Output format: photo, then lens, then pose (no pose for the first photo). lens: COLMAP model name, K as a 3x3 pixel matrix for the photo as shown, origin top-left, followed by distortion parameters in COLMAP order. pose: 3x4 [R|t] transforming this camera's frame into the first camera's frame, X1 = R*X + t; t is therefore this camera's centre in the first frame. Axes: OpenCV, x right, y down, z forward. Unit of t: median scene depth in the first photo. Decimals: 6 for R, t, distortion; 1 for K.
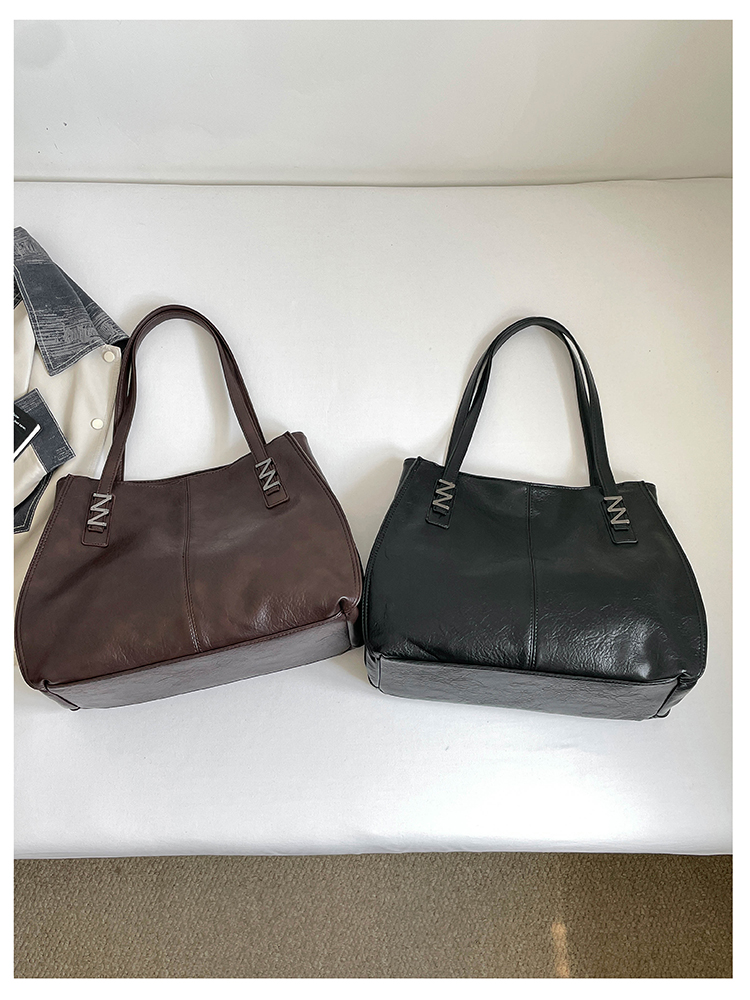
lens RADIAL K [[856.3, 0, 373.3], [0, 856.3, 502.2], [0, 0, 1]] dist [0.026034, -0.035563]
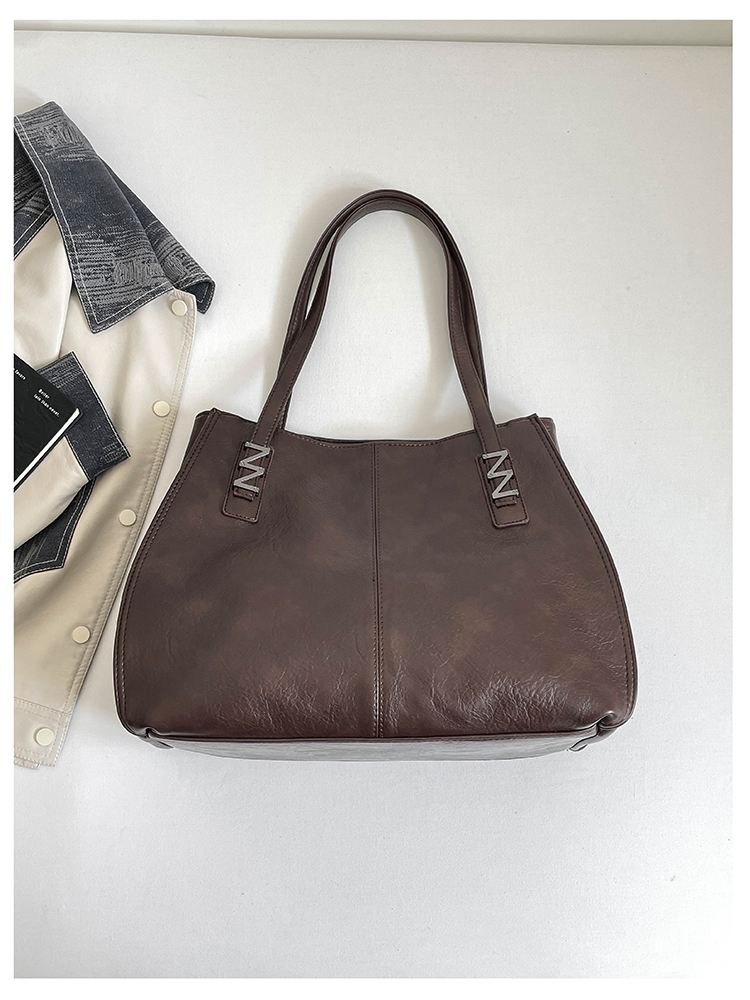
lens RADIAL K [[927.9, 0, 377.2], [0, 927.9, 499.5], [0, 0, 1]] dist [0.027394, 0.000000]
pose [[0.998398, 0.055630, -0.010317, -0.135212], [-0.054001, 0.991352, 0.119606, -0.116080], [0.016881, -0.118858, 0.992768, 0.252686]]
